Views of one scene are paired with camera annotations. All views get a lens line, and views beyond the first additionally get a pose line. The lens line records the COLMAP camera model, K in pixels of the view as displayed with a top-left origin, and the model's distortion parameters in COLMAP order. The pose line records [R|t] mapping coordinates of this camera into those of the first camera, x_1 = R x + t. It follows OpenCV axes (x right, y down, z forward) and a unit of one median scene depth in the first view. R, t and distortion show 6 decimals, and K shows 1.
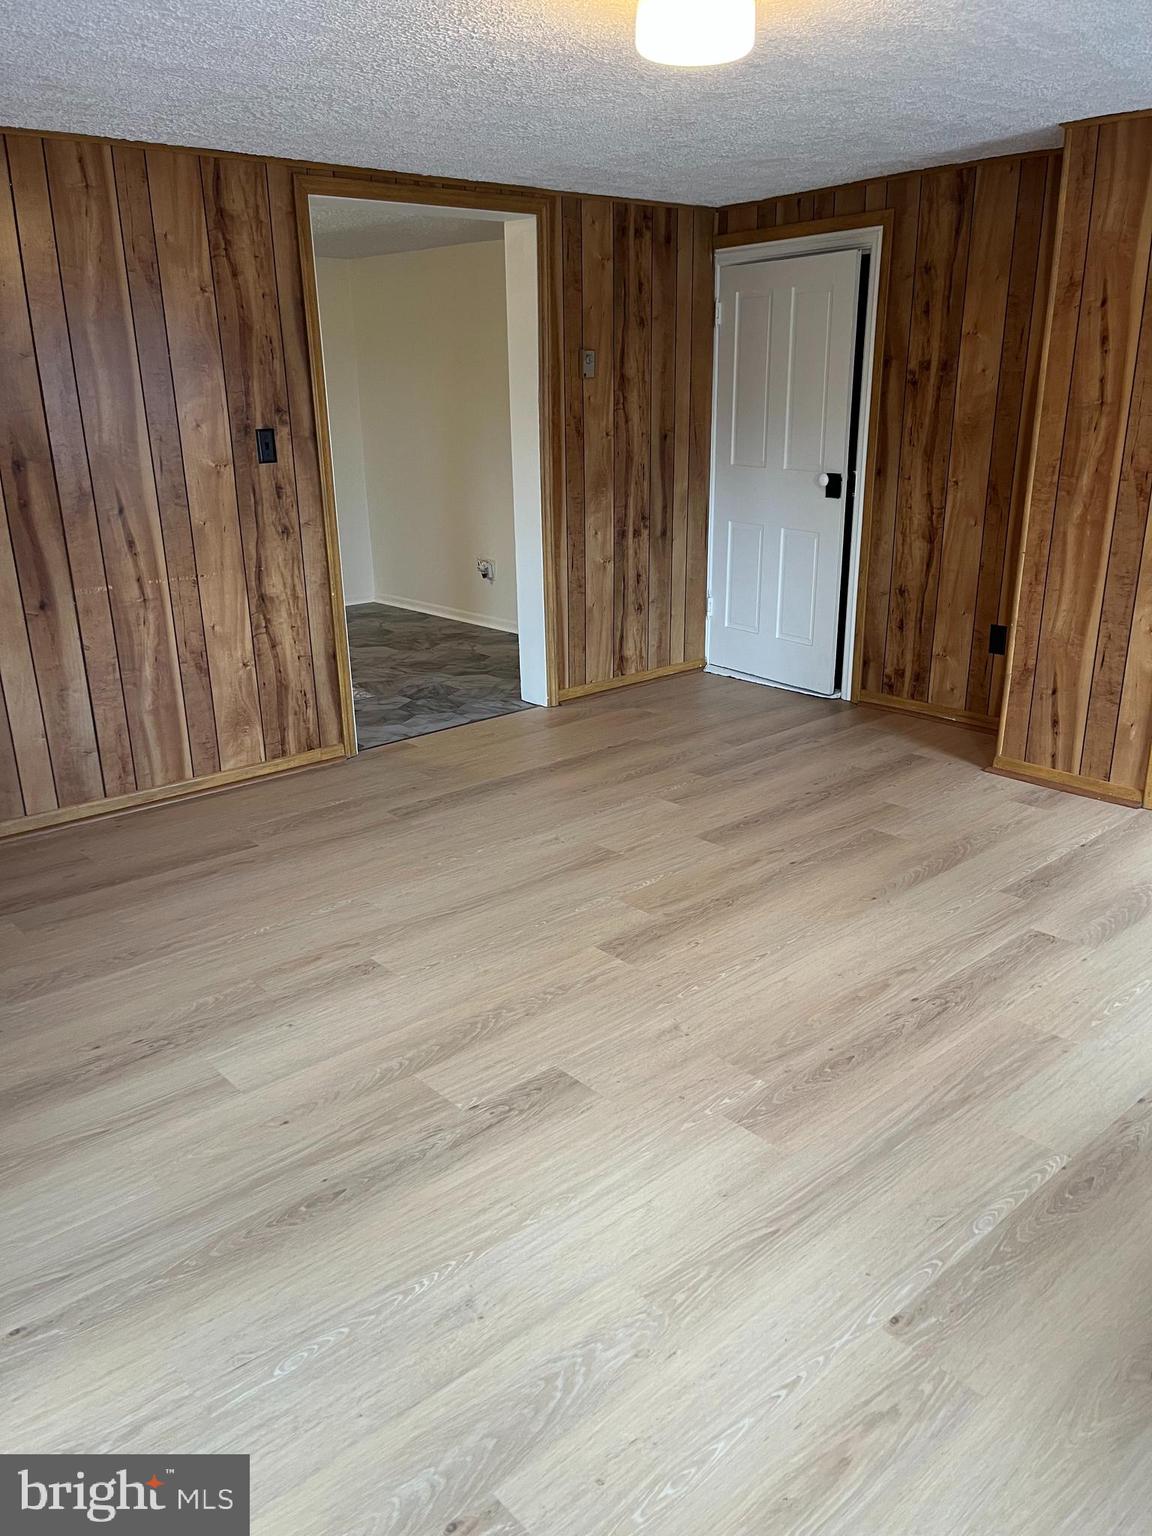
lens RADIAL K [[1163.4, 0, 576.0], [0, 1163.4, 768.0], [0, 0, 1]] dist [0.069231, -0.073350]
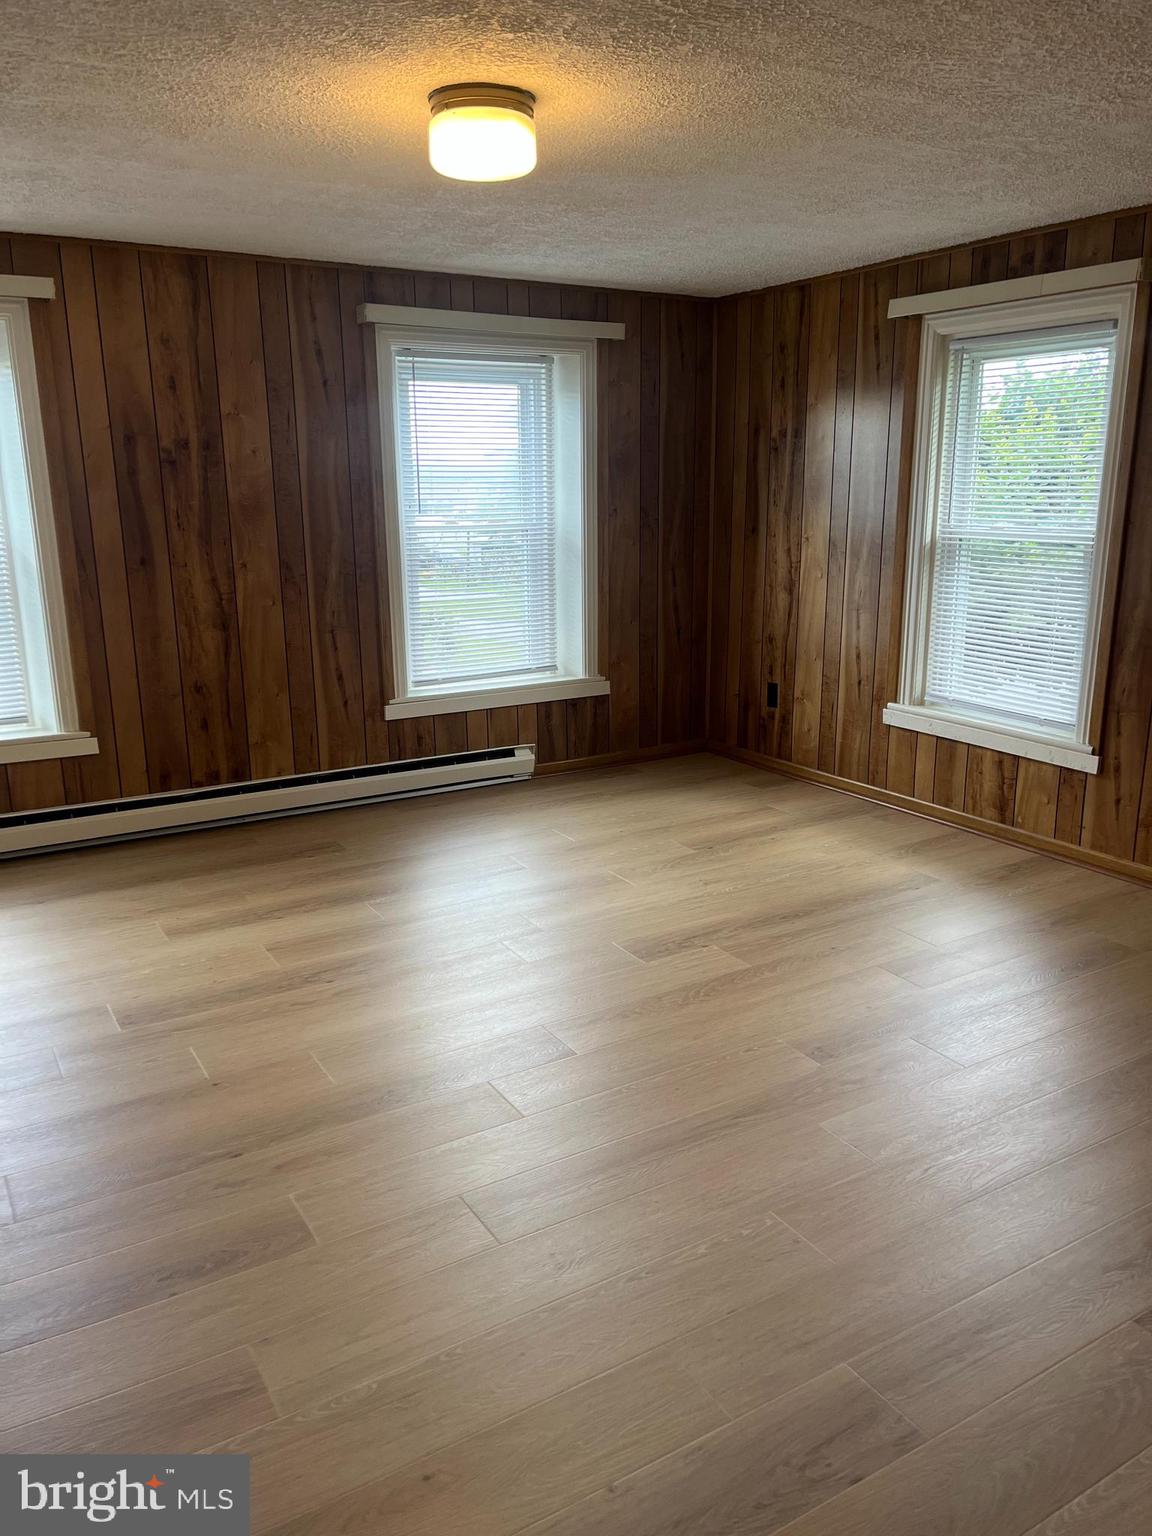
lens RADIAL K [[1163.7, 0, 580.0], [0, 1163.7, 783.2], [0, 0, 1]] dist [0.075666, -0.113102]
pose [[-0.983776, -0.023936, 0.177798, -0.145538], [0.076356, 0.840949, 0.535700, -0.522812], [-0.162341, 0.540584, -0.825478, 1.644024]]
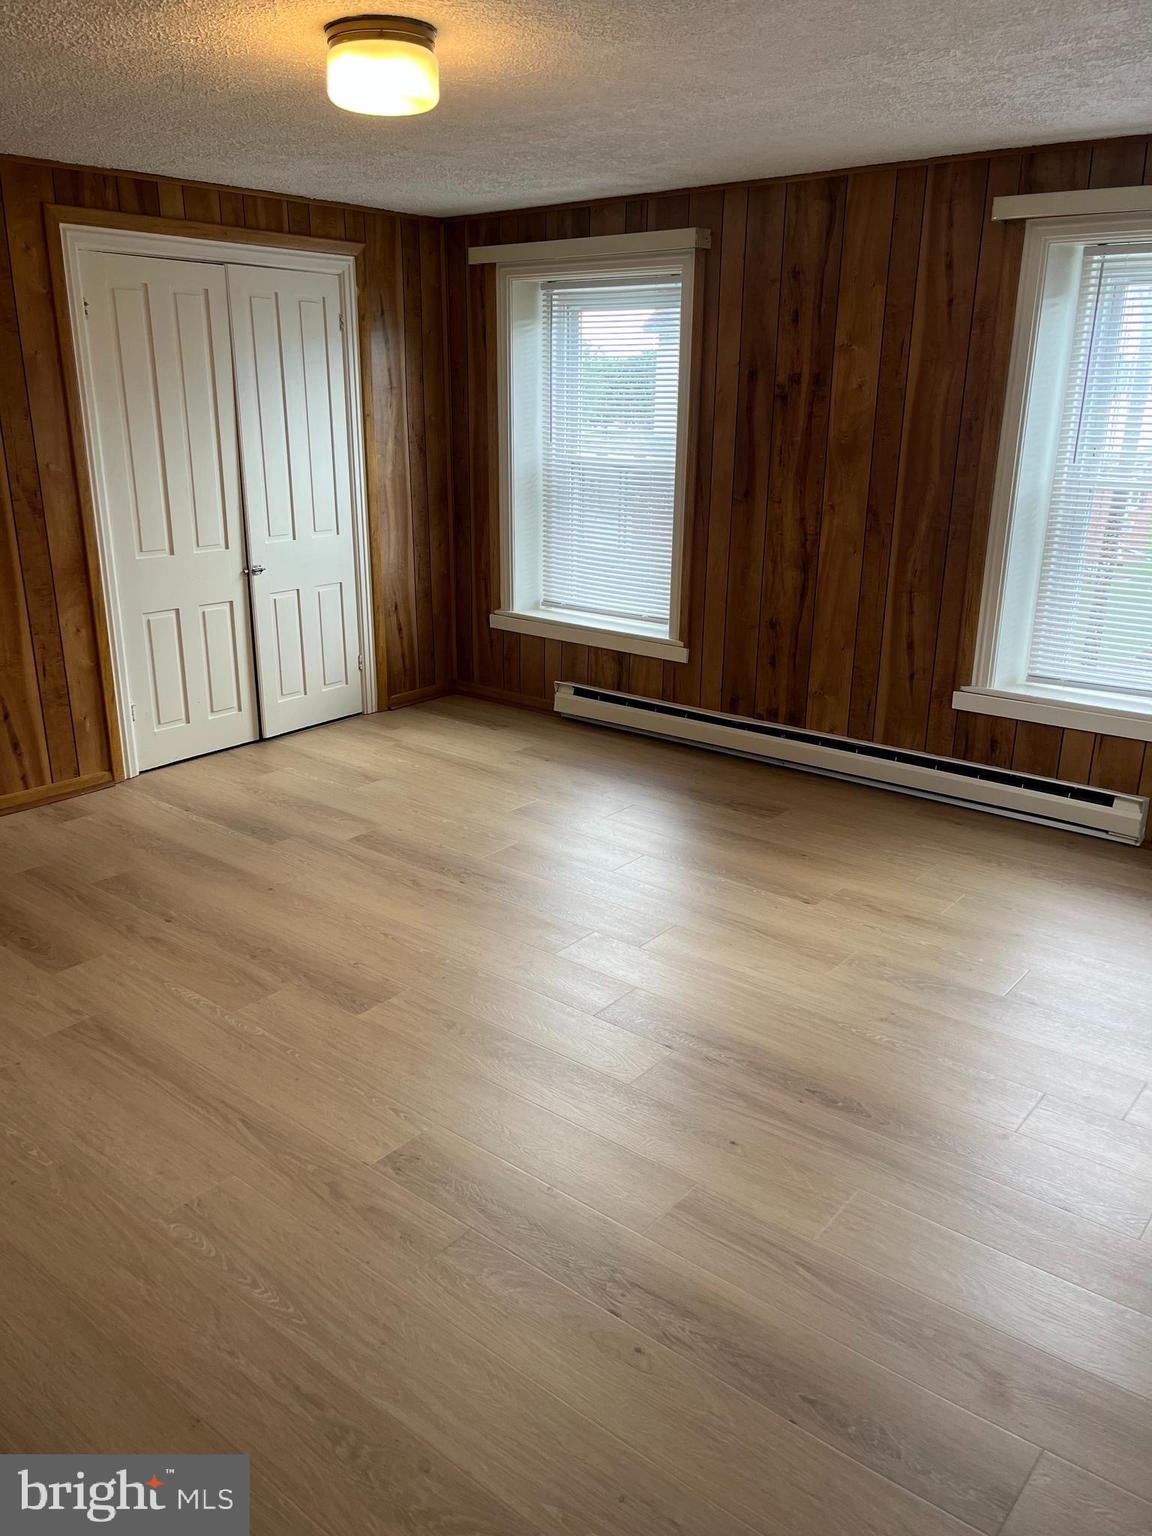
lens RADIAL K [[1163.4, 0, 576.0], [0, 1163.4, 768.0], [0, 0, 1]] dist [0.069231, -0.073350]
pose [[-0.153597, -0.288965, 0.944938, -0.822752], [0.307968, 0.894655, 0.323648, -0.265375], [-0.938916, 0.340722, -0.048424, 0.812920]]
